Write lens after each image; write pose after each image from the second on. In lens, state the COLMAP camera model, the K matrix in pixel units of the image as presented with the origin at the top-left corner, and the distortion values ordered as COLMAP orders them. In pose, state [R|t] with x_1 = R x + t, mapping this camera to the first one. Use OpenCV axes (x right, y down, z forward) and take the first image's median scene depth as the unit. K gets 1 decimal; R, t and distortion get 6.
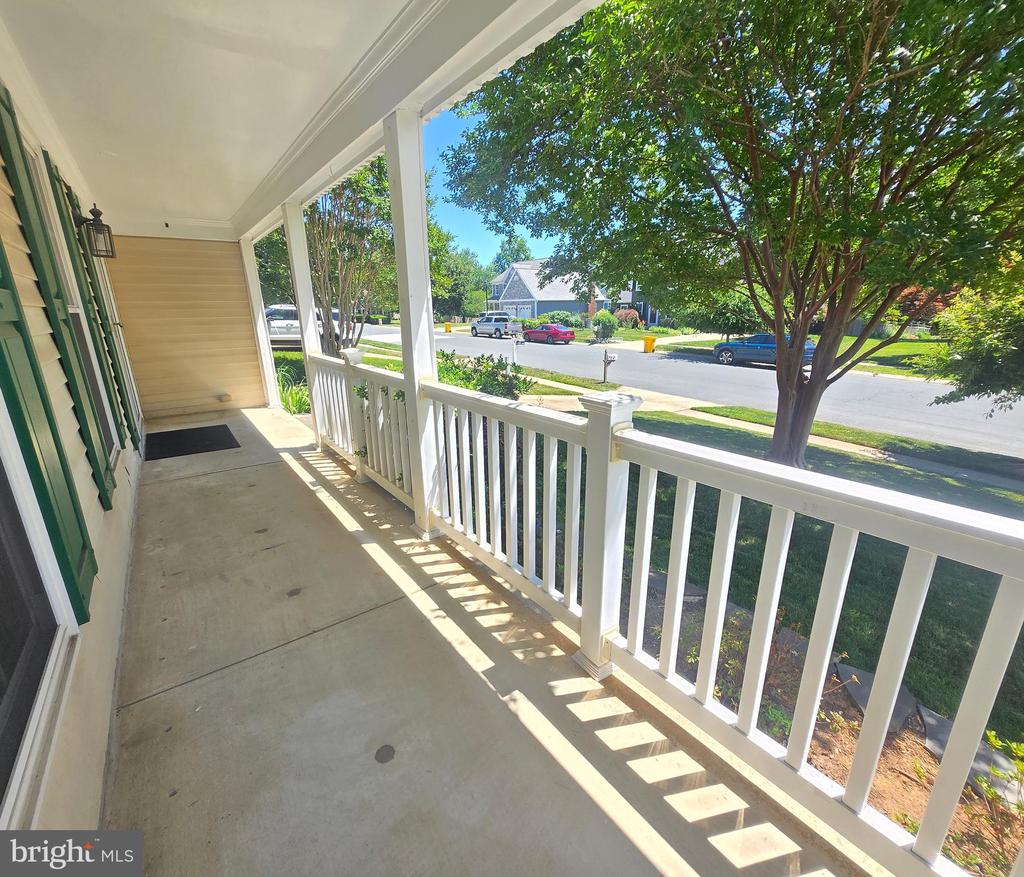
lens RADIAL K [[452.2, 0, 512.0], [0, 452.2, 438.5], [0, 0, 1]] dist [-0.000570, -0.000110]
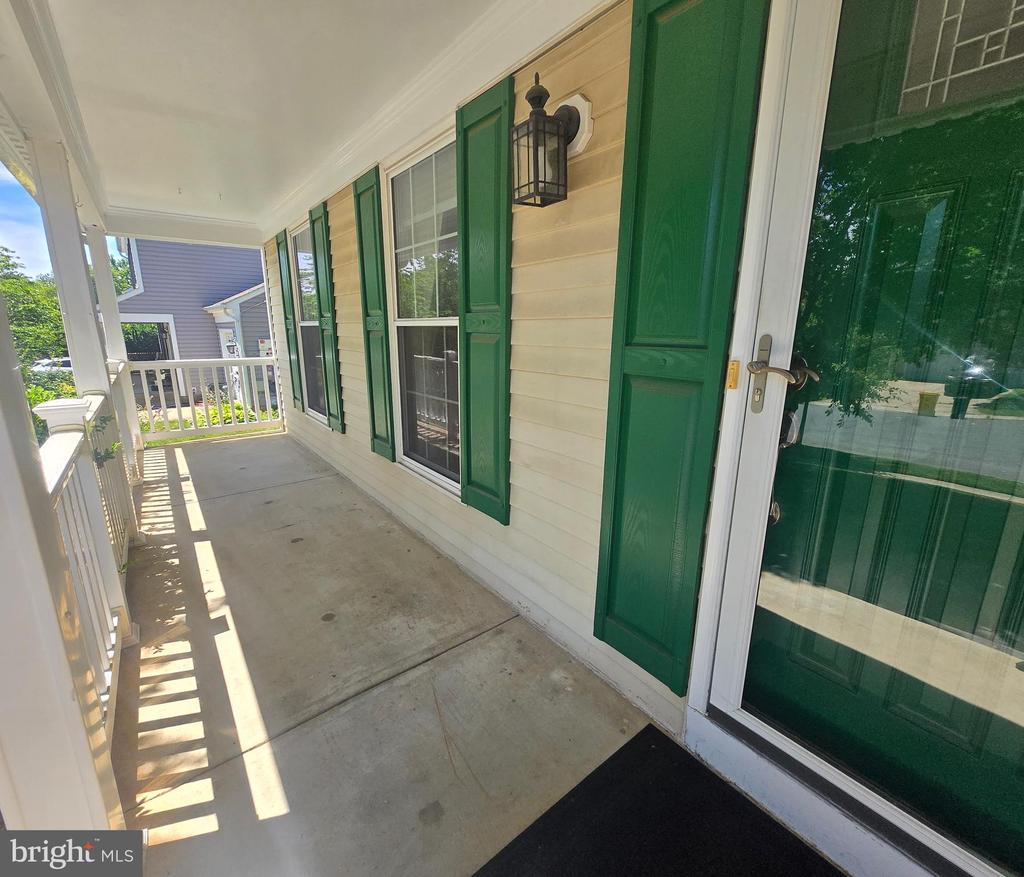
lens RADIAL K [[452.2, 0, 512.0], [0, 452.2, 438.5], [0, 0, 1]] dist [-0.000570, -0.000110]
pose [[-0.999904, 0.005851, -0.012549, -0.897255], [-0.001130, 0.868824, 0.495119, -0.433658], [0.013800, 0.495086, -0.868734, 1.553532]]
